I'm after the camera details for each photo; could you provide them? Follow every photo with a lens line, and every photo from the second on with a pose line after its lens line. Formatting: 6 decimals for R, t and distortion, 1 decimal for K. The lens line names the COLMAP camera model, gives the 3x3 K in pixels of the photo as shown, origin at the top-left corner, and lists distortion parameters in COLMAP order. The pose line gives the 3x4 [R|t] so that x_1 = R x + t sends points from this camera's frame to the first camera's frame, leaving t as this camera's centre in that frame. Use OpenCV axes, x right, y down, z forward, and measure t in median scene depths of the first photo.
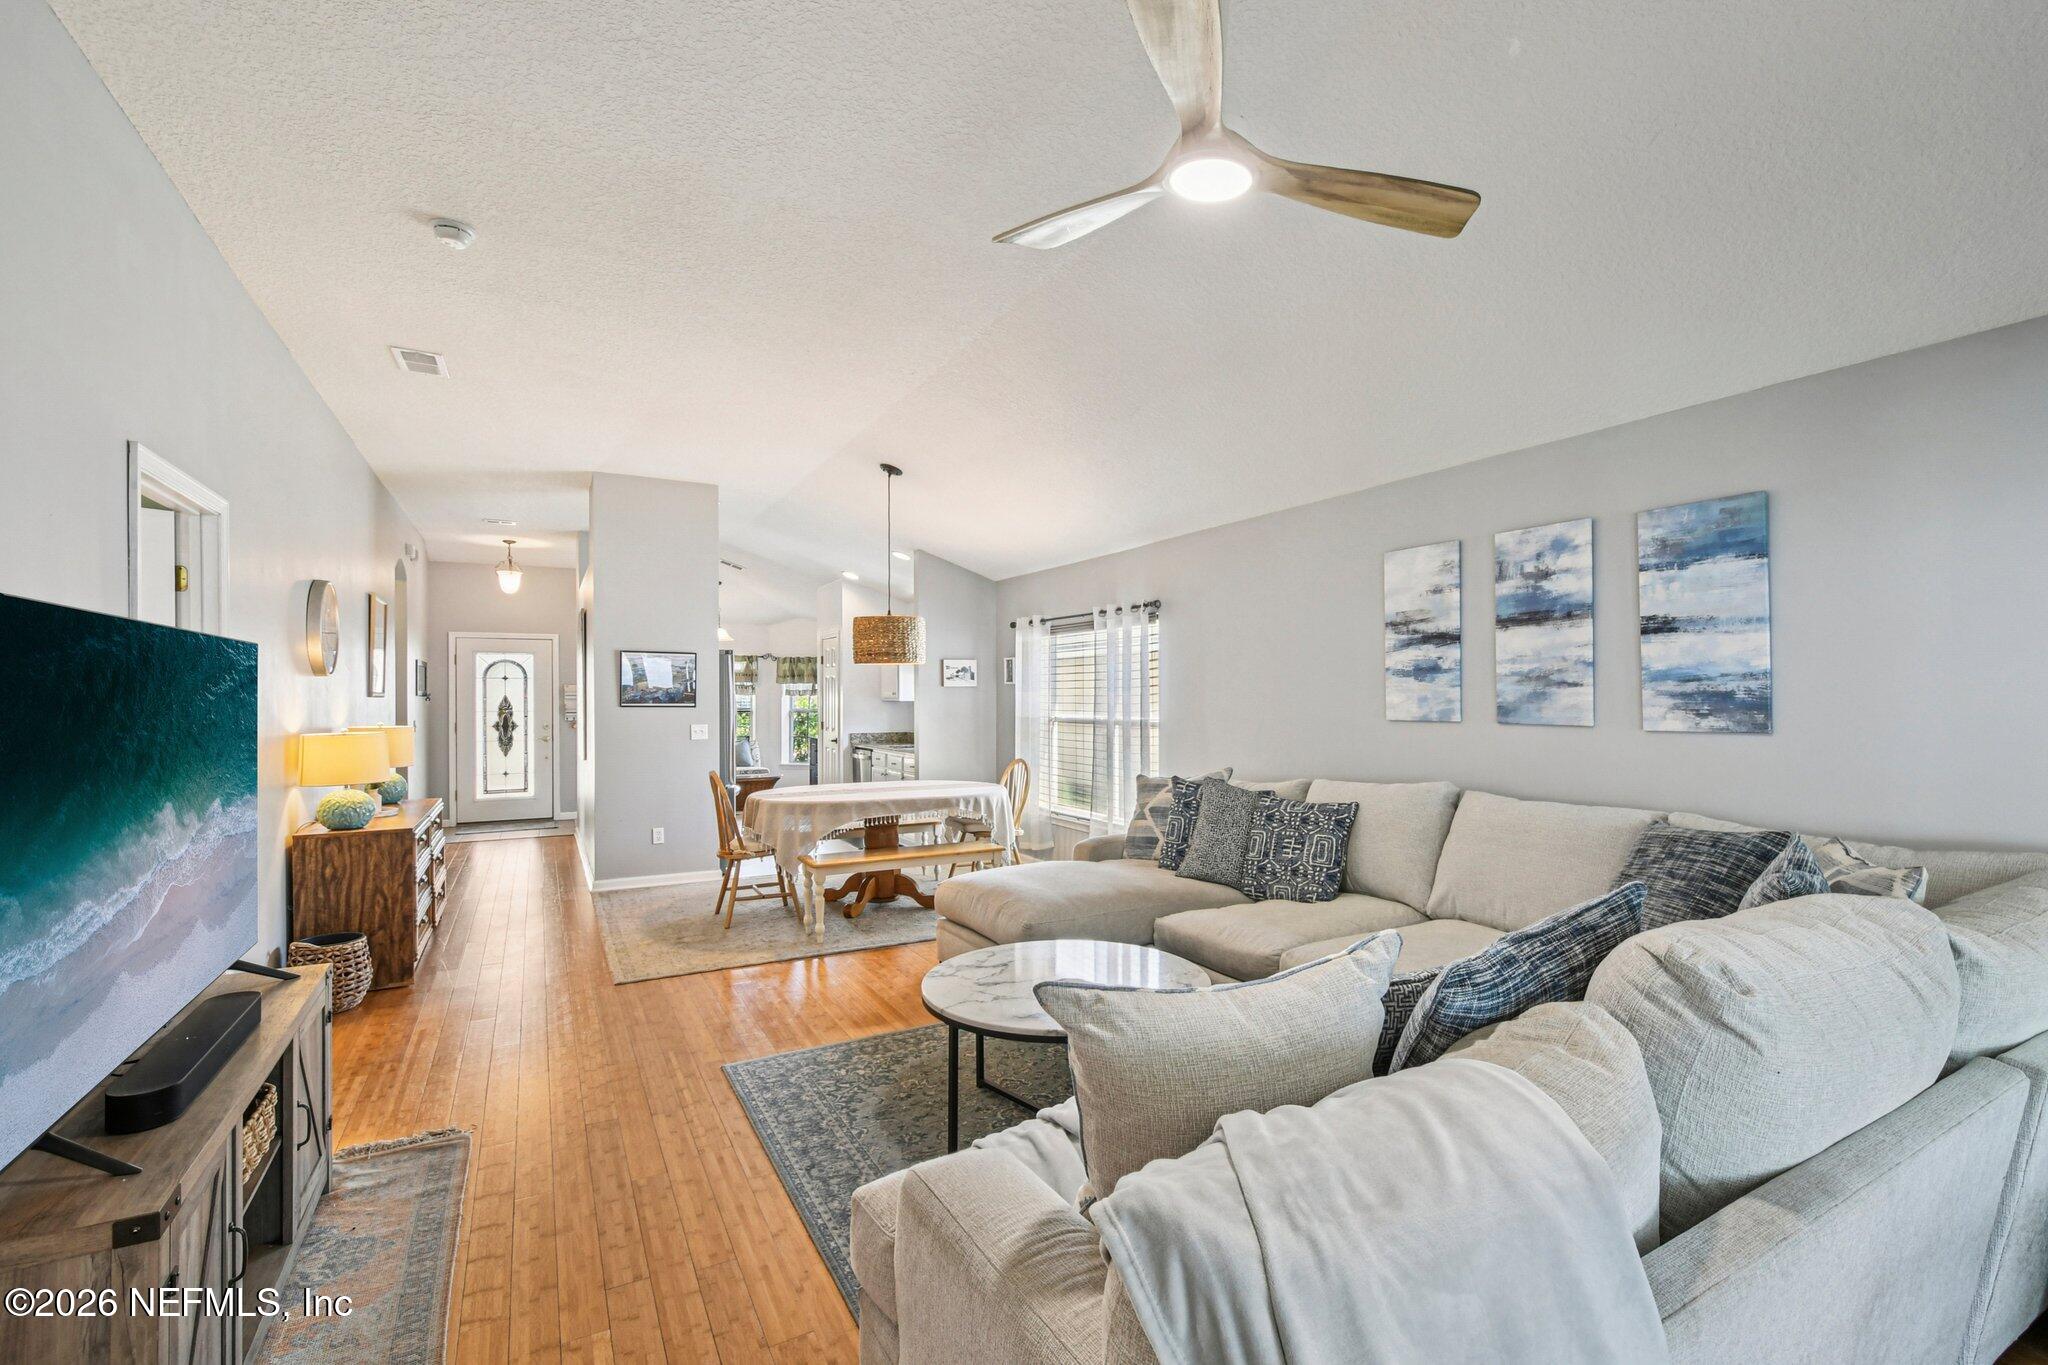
lens RADIAL K [[923.7, 0, 1078.7], [0, 923.7, 692.4], [0, 0, 1]] dist [-0.000666, -0.000235]
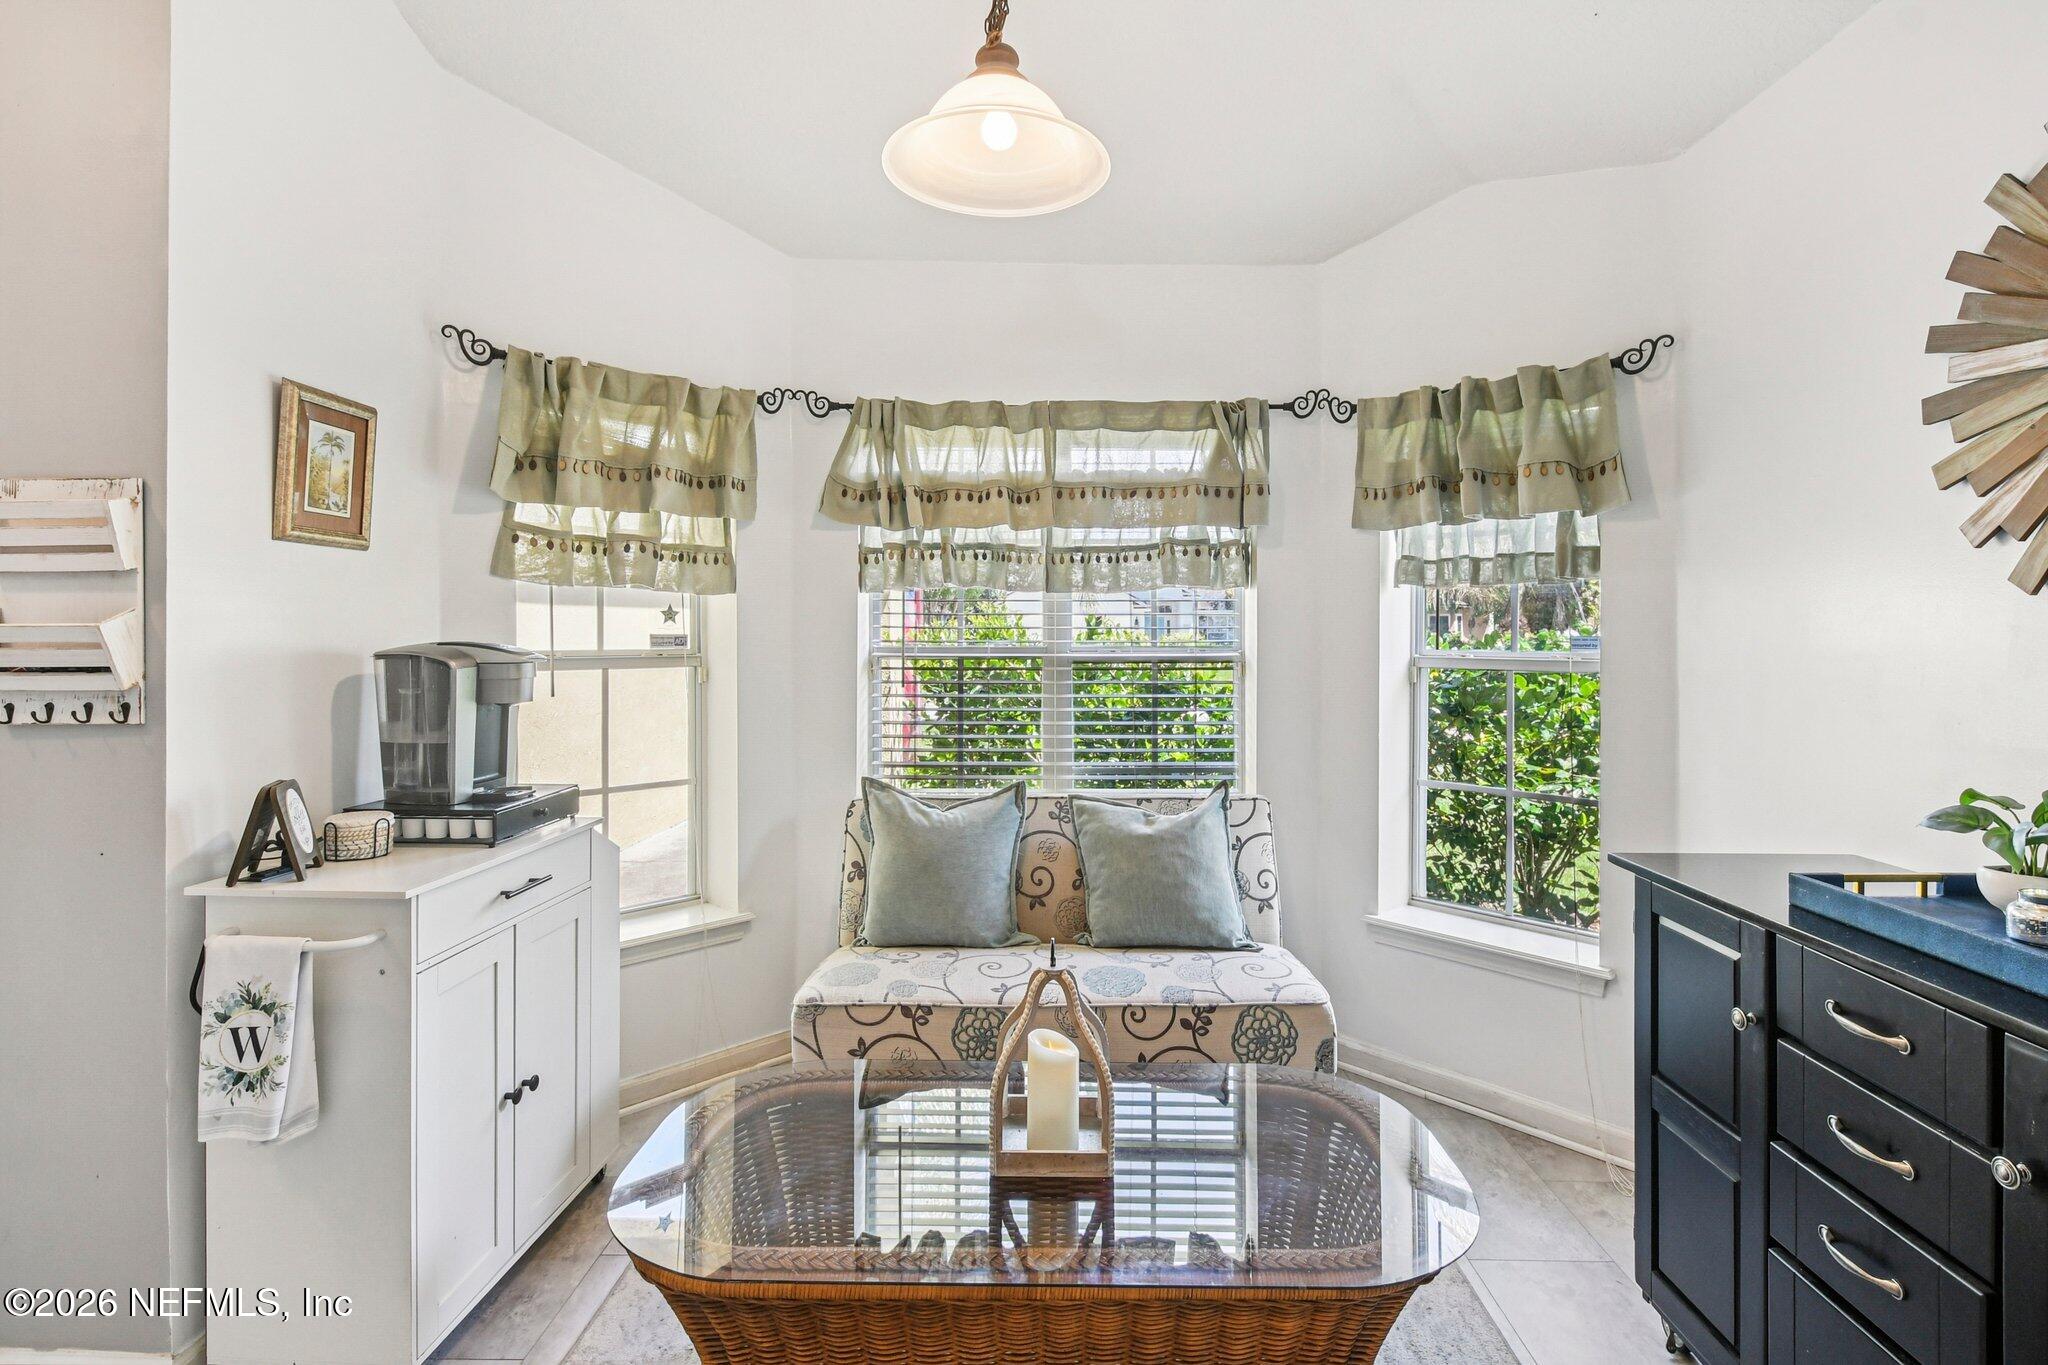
lens RADIAL K [[974.2, 0, 1035.5], [0, 974.2, 628.1], [0, 0, 1]] dist [0.002855, 0.000088]
pose [[0.849916, 0.002564, -0.526912, -0.859272], [0.000483, 0.999984, 0.005644, 0.035914], [0.526918, -0.005051, 0.849901, 2.442571]]
